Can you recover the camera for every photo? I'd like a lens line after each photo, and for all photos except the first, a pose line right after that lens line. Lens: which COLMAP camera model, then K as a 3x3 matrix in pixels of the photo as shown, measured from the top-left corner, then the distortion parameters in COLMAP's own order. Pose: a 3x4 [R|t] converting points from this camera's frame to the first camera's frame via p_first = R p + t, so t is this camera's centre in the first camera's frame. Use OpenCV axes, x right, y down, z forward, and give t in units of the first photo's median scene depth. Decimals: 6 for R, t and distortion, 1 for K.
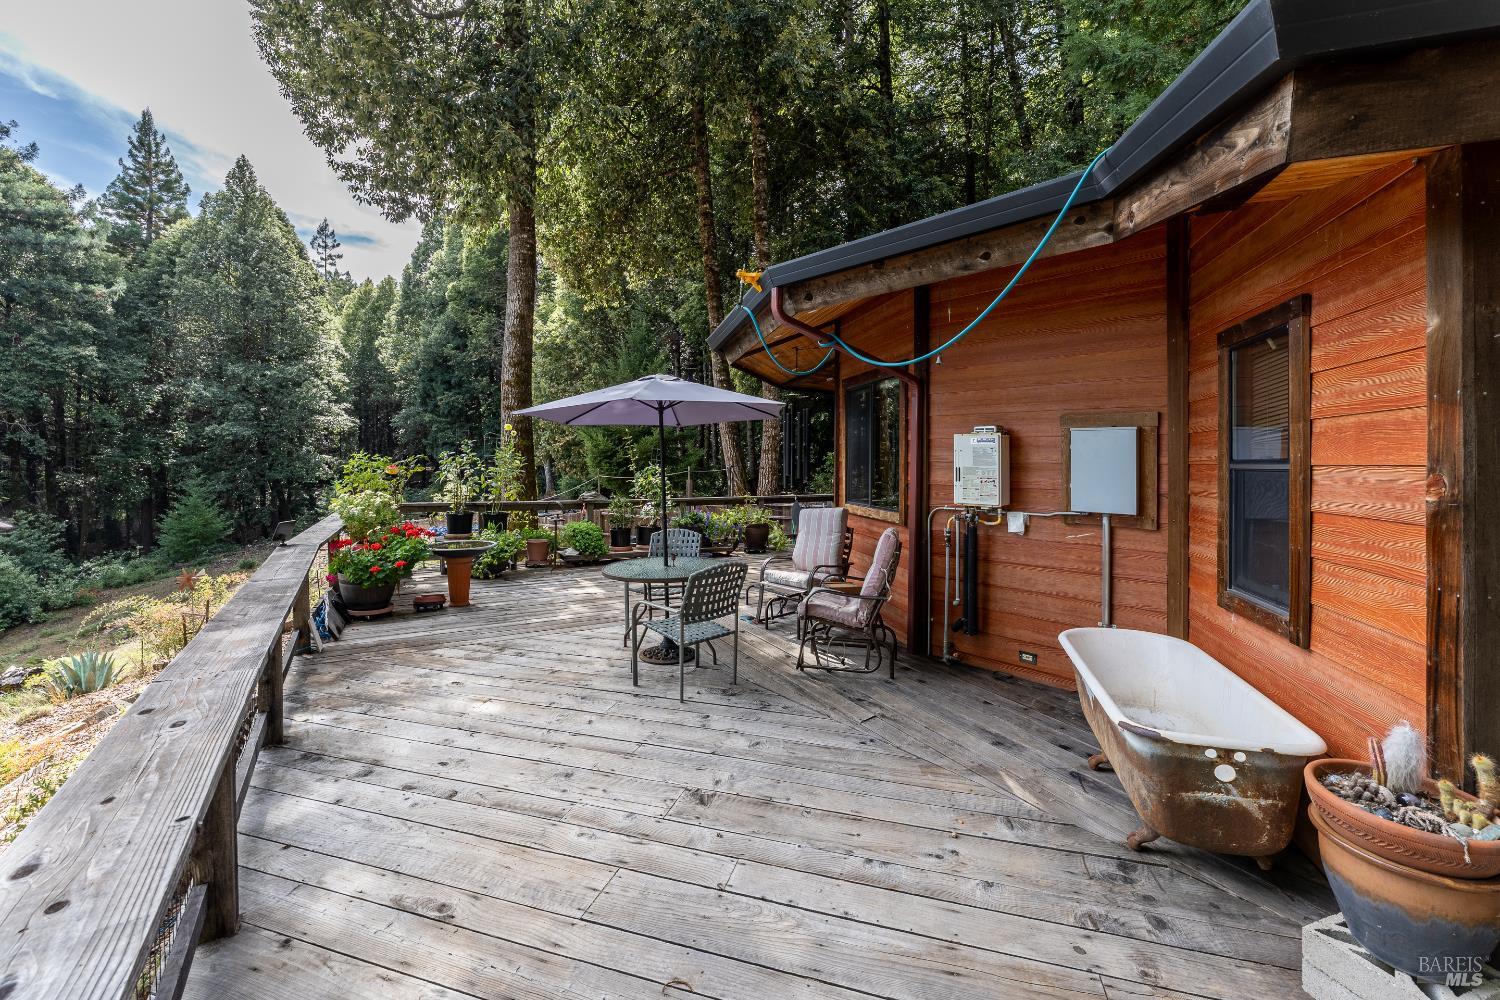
lens RADIAL K [[617.5, 0, 742.7], [0, 617.5, 461.7], [0, 0, 1]] dist [0.000193, -0.000244]
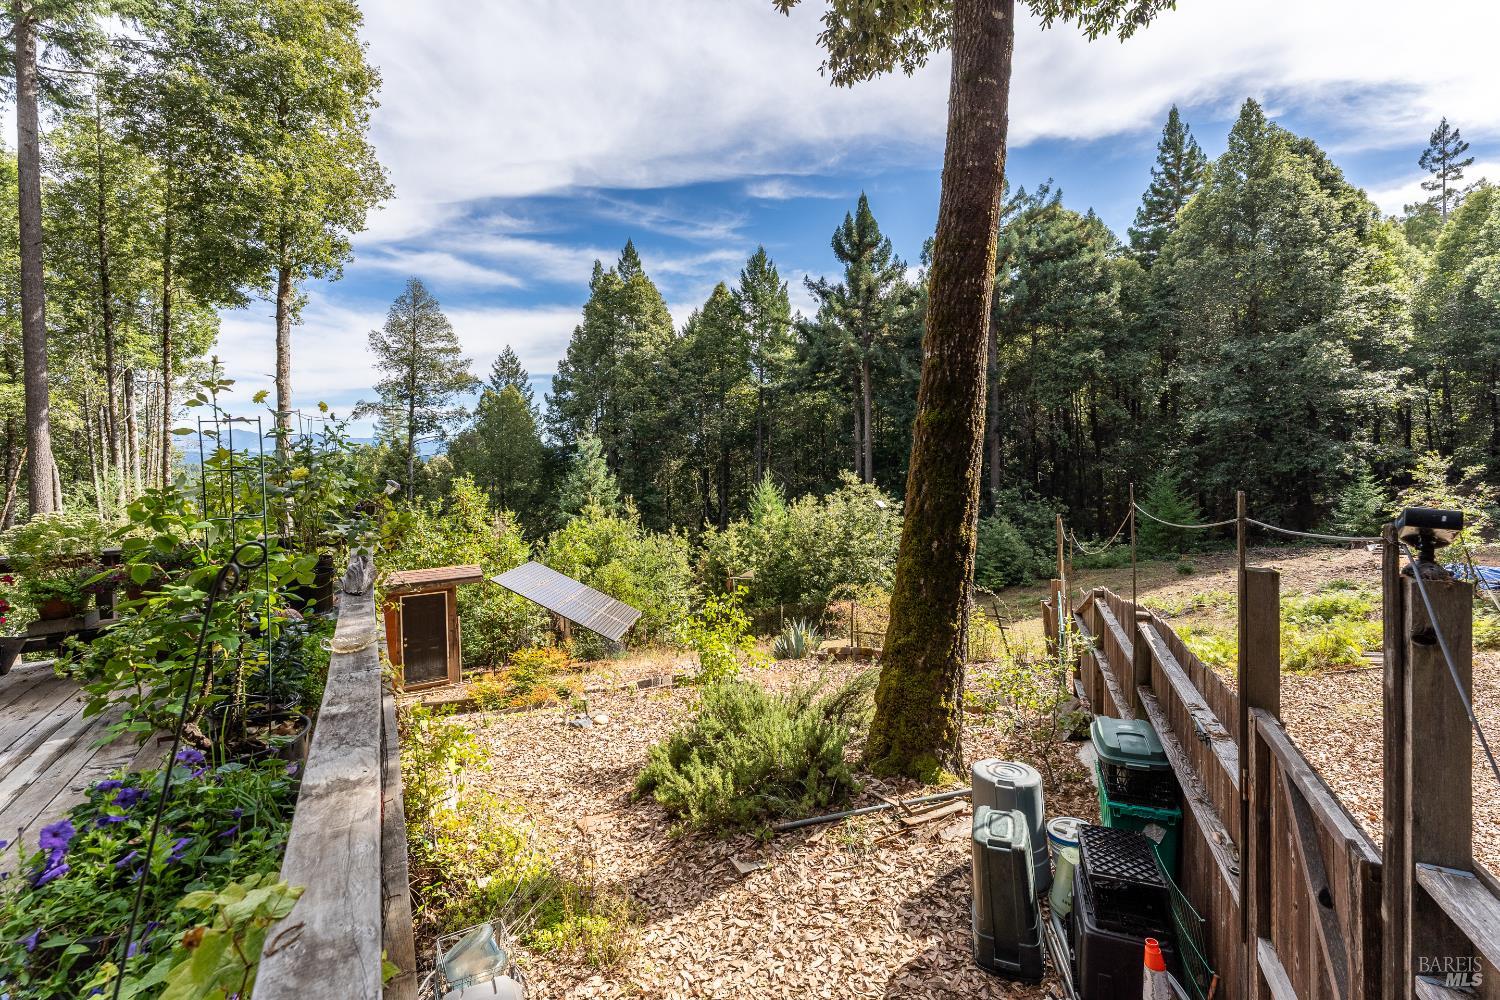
lens RADIAL K [[617.5, 0, 753.1], [0, 617.5, 470.5], [0, 0, 1]] dist [0.000193, -0.000244]
pose [[0.070605, 0.024721, -0.997198, 0.029300], [0.010278, 0.999622, 0.025508, -0.002044], [0.997451, -0.012050, 0.070324, 0.295410]]
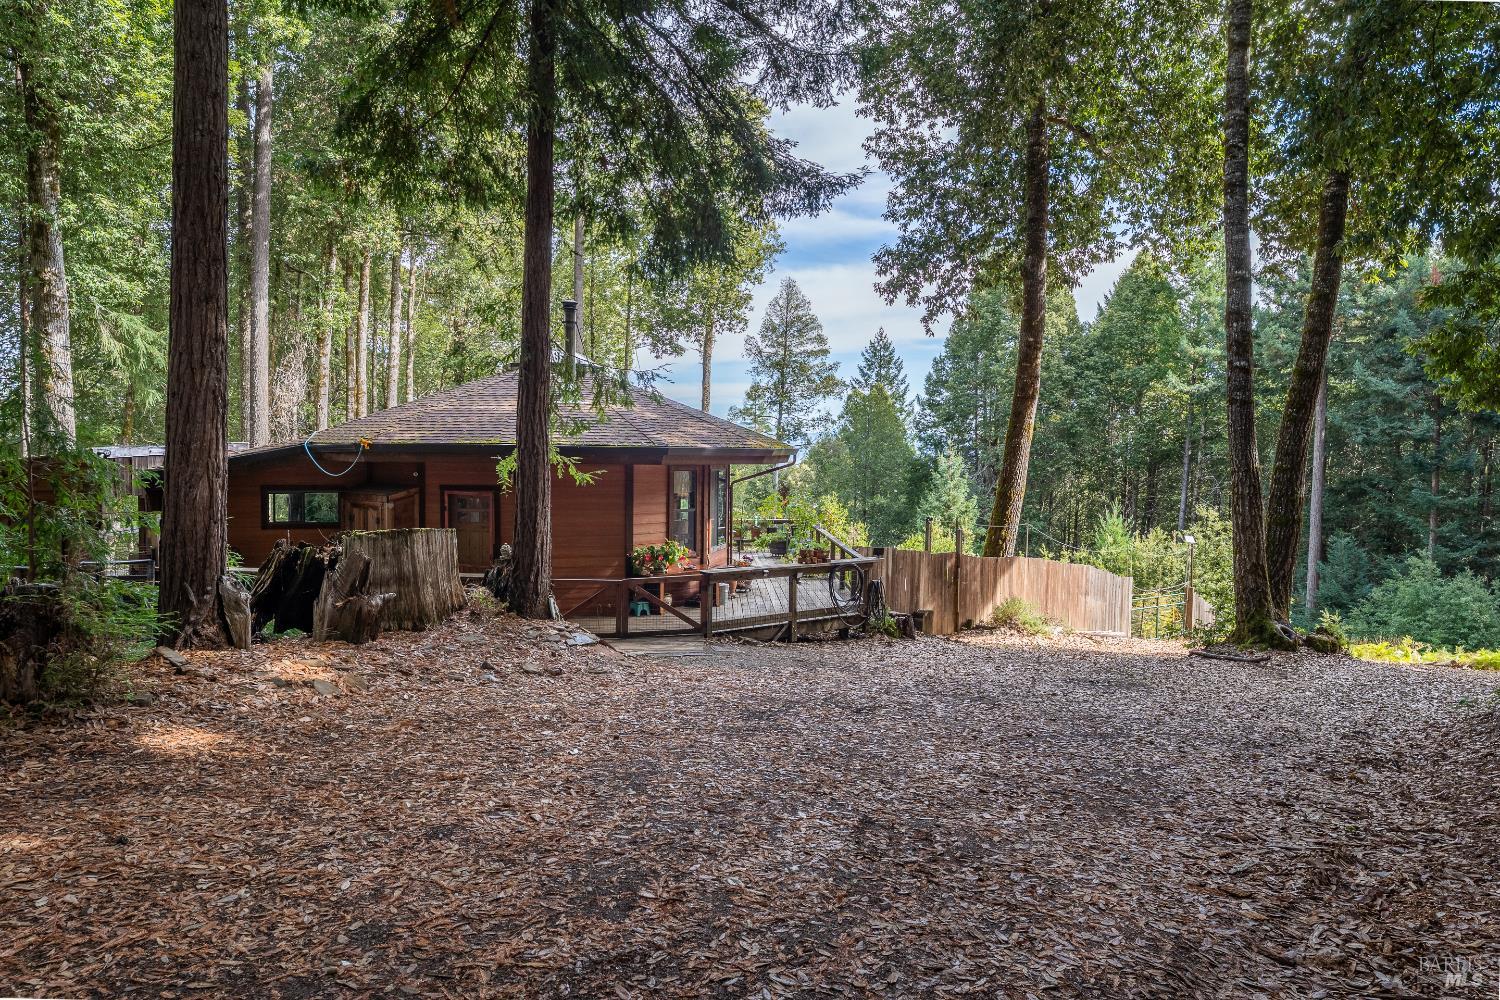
lens RADIAL K [[1014.1, 0, 748.4], [0, 1014.1, 506.5], [0, 0, 1]] dist [0.008890, 0.000379]
pose [[-0.425683, 0.040731, -0.903955, 0.571741], [-0.018951, 0.998366, 0.053909, -0.033928], [0.904674, 0.040079, -0.424215, 0.491605]]
